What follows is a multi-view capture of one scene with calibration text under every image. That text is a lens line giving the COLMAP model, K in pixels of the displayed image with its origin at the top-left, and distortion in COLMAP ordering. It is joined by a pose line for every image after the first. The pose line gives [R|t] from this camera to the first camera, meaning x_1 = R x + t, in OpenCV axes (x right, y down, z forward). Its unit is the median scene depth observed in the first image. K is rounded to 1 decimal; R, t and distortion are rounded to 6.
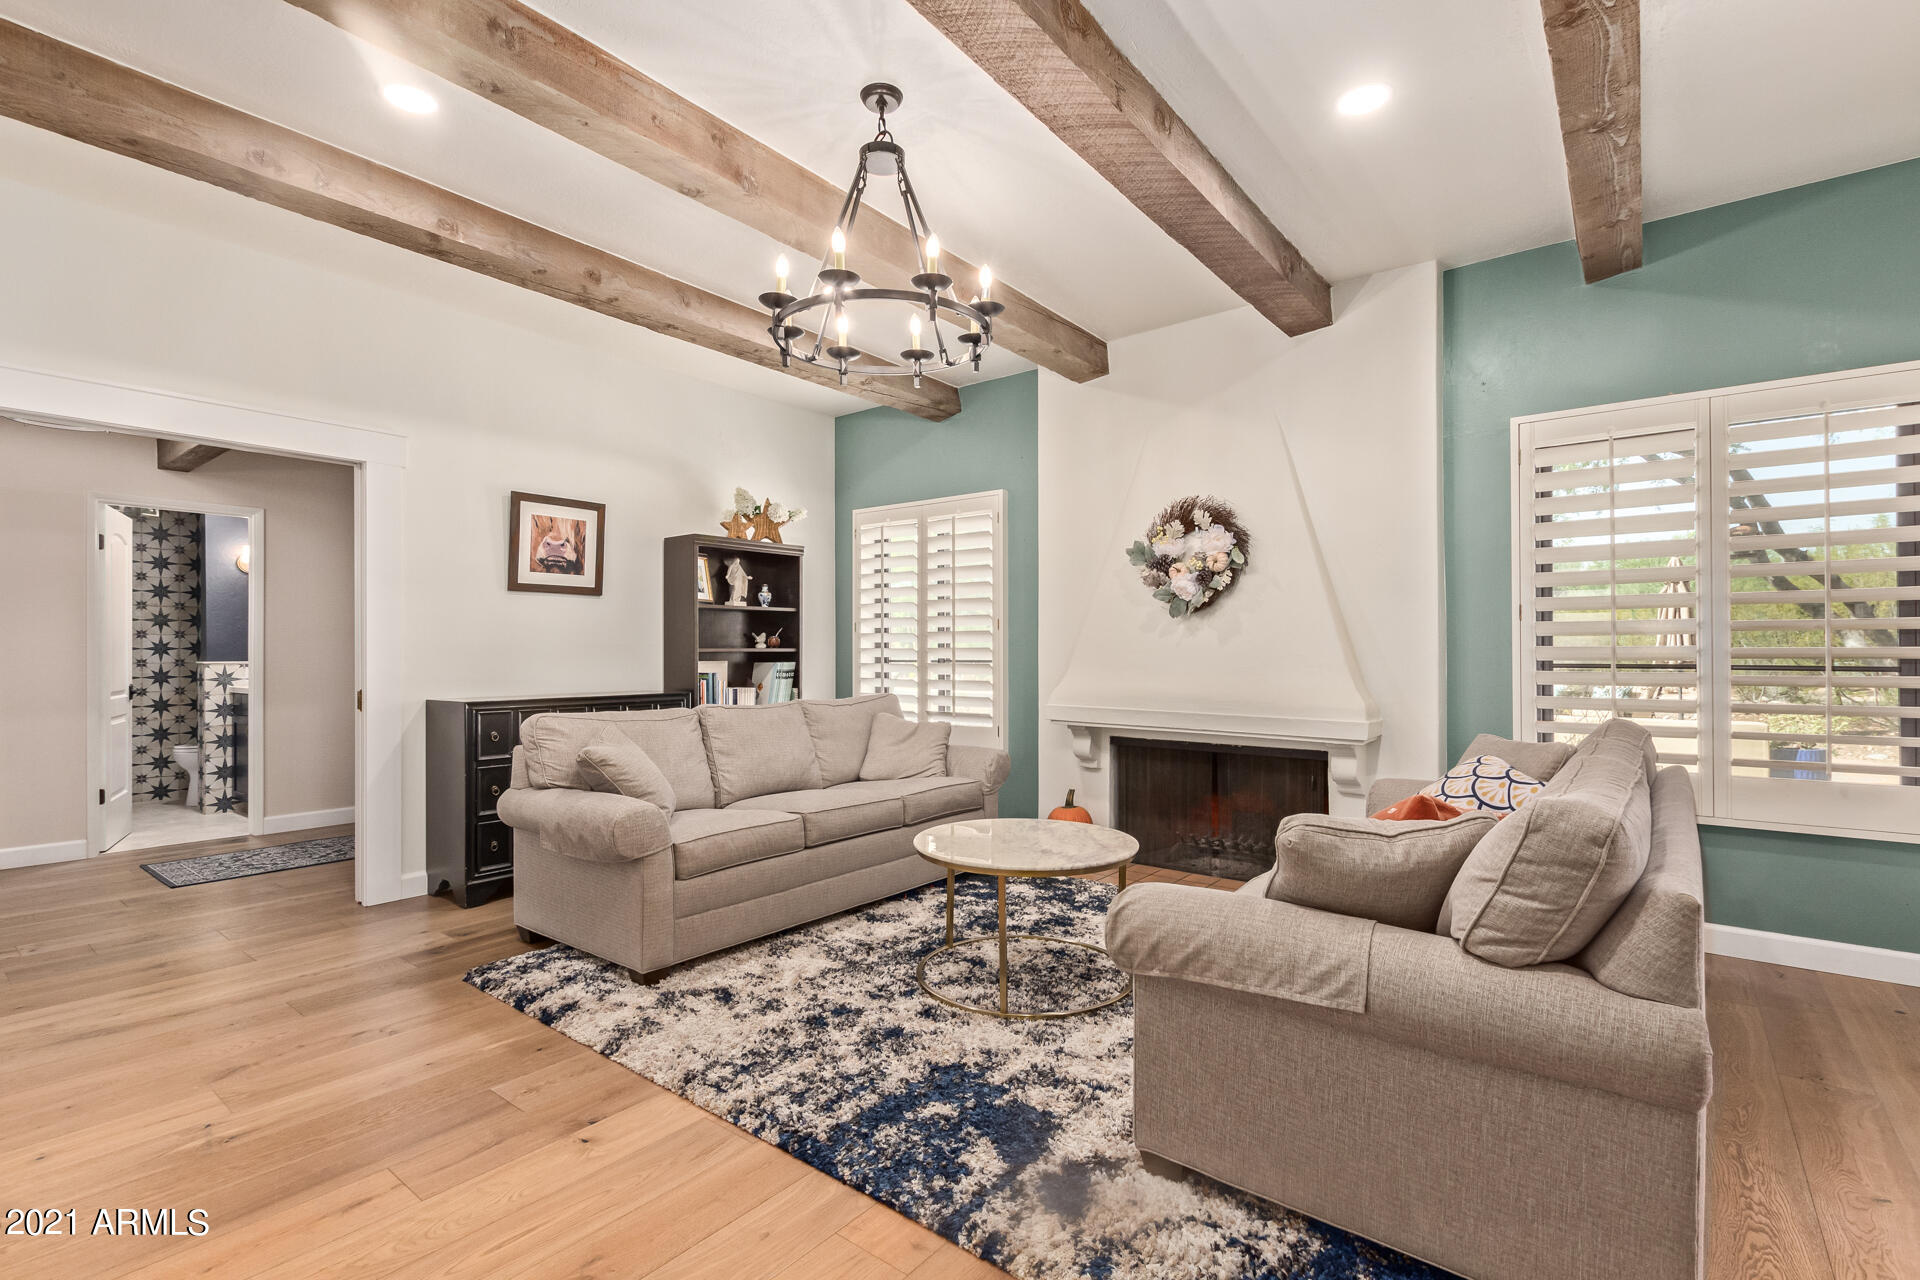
lens RADIAL K [[889.1, 0, 954.3], [0, 889.1, 643.6], [0, 0, 1]] dist [-0.003364, -0.001210]
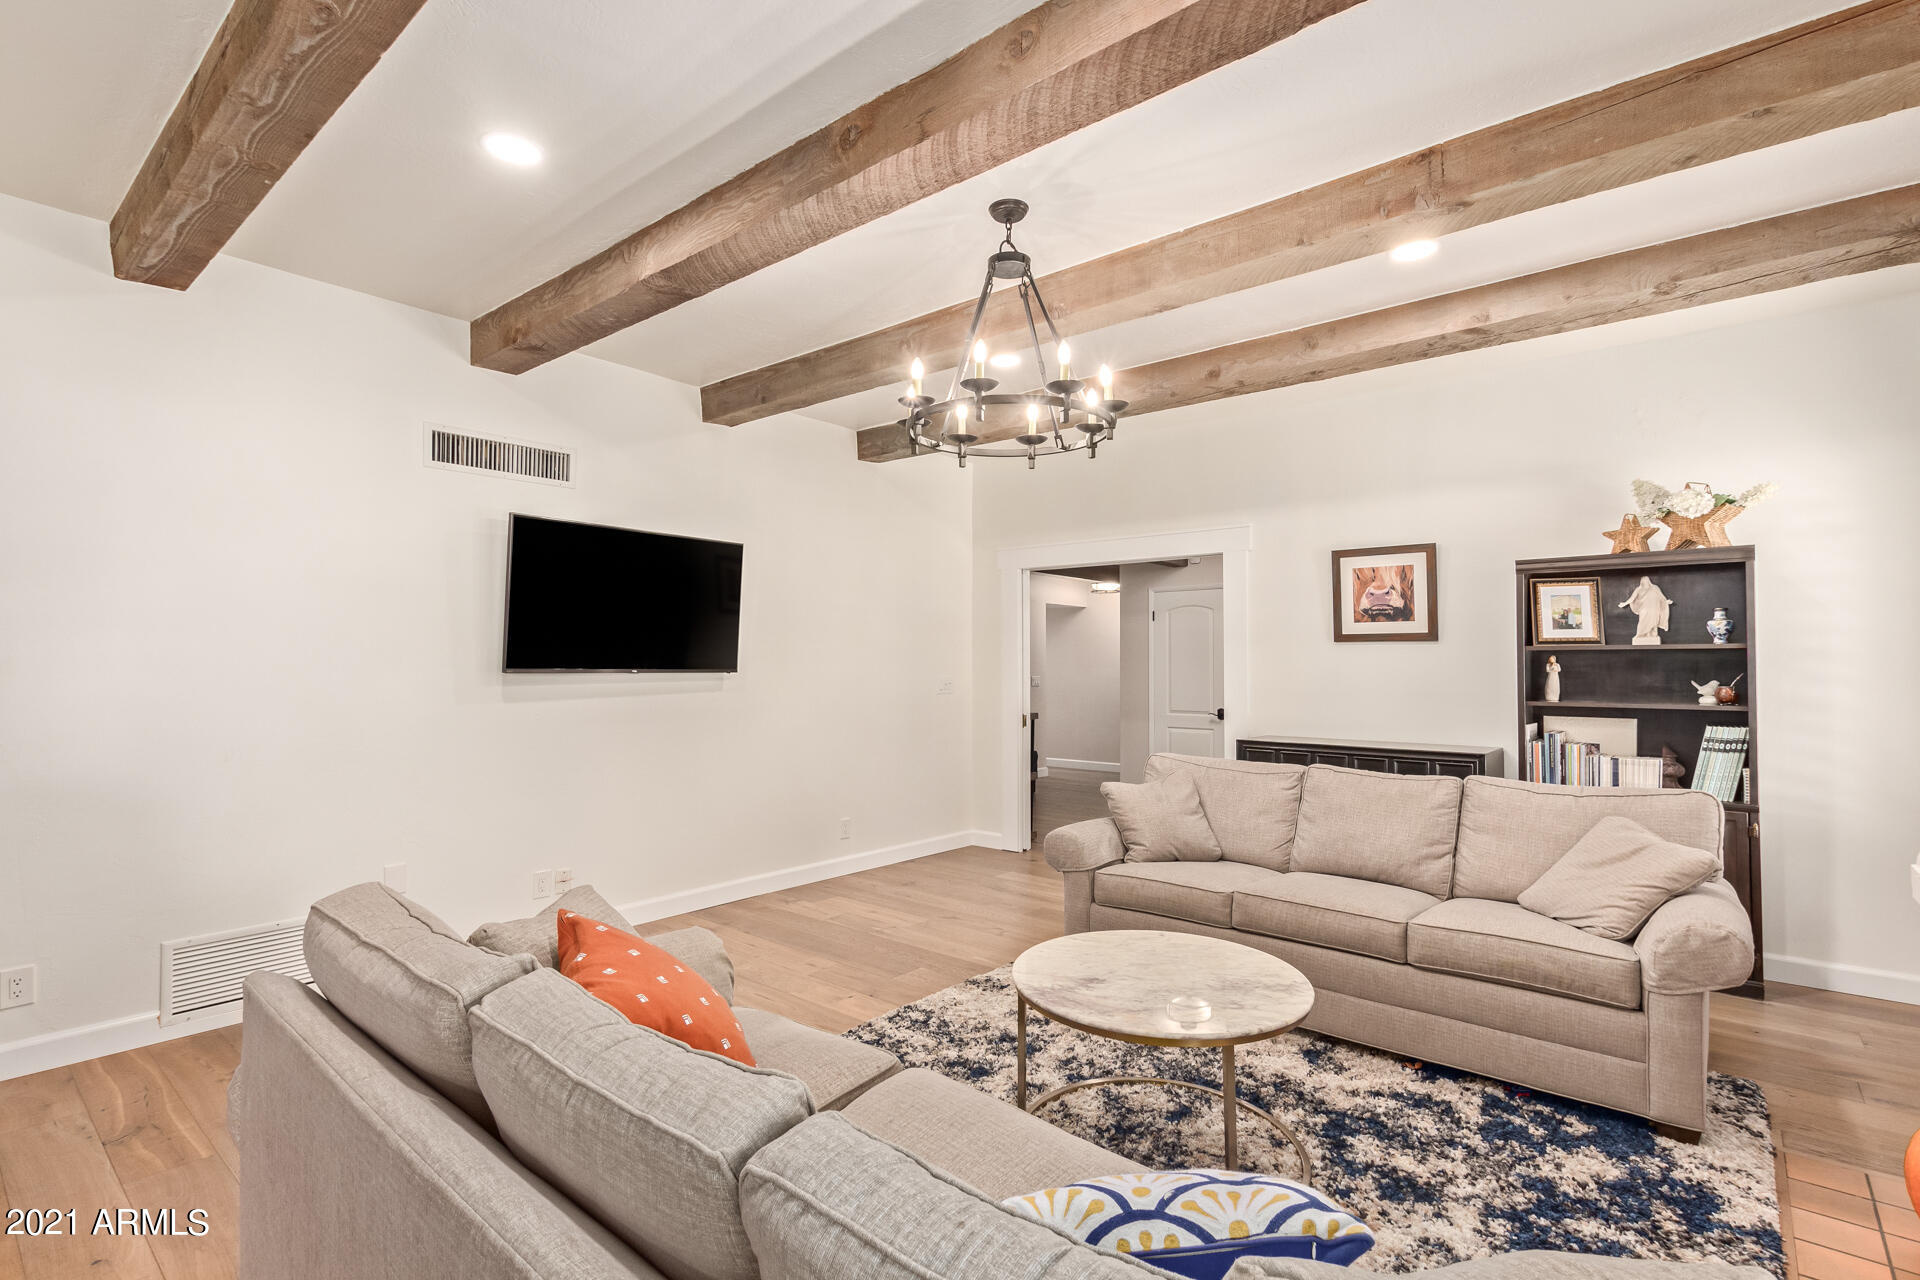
lens RADIAL K [[860.7, 0, 960.0], [0, 860.7, 640.0], [0, 0, 1]] dist [-0.000929, -0.000242]
pose [[-0.014040, -0.028616, -0.999492, 0.606805], [0.003926, 0.999581, -0.028674, -0.036288], [0.999894, -0.004326, -0.013922, 0.602679]]
